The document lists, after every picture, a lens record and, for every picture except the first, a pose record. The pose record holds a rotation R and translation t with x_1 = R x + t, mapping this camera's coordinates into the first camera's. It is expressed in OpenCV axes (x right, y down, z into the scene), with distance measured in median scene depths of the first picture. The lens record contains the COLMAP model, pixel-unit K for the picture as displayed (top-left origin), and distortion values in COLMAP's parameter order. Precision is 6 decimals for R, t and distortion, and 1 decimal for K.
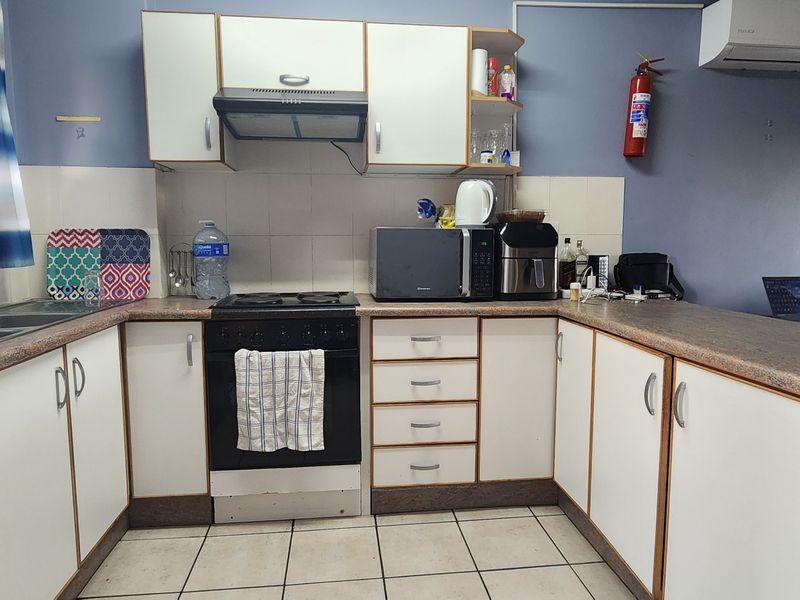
lens RADIAL K [[531.0, 0, 400.0], [0, 531.0, 300.0], [0, 0, 1]] dist [0.002663, -0.002185]
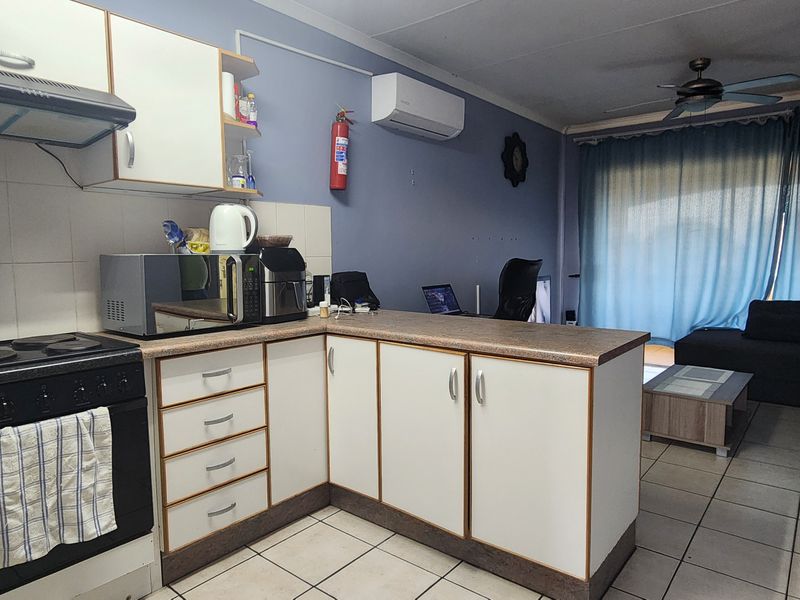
lens RADIAL K [[531.0, 0, 400.0], [0, 531.0, 300.0], [0, 0, 1]] dist [0.002663, -0.002185]
pose [[0.720047, -0.067558, 0.690628, -0.347641], [0.082765, 0.996506, 0.011188, -0.037904], [-0.688971, 0.049104, 0.723123, 0.091016]]
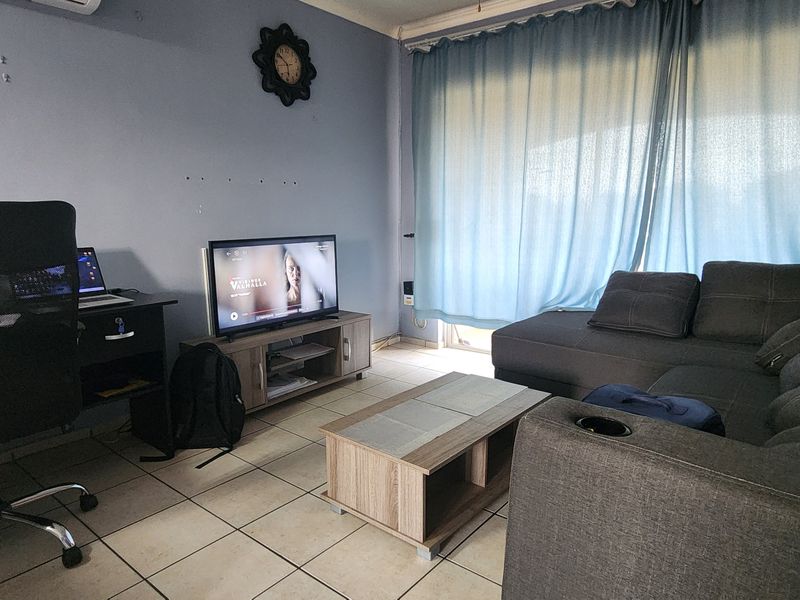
lens RADIAL K [[531.0, 0, 400.0], [0, 531.0, 300.0], [0, 0, 1]] dist [0.002663, -0.002185]
pose [[0.719464, -0.116728, 0.684651, 0.550175], [0.078740, 0.993129, 0.086577, 0.001700], [-0.690052, -0.008380, 0.723711, 0.007914]]
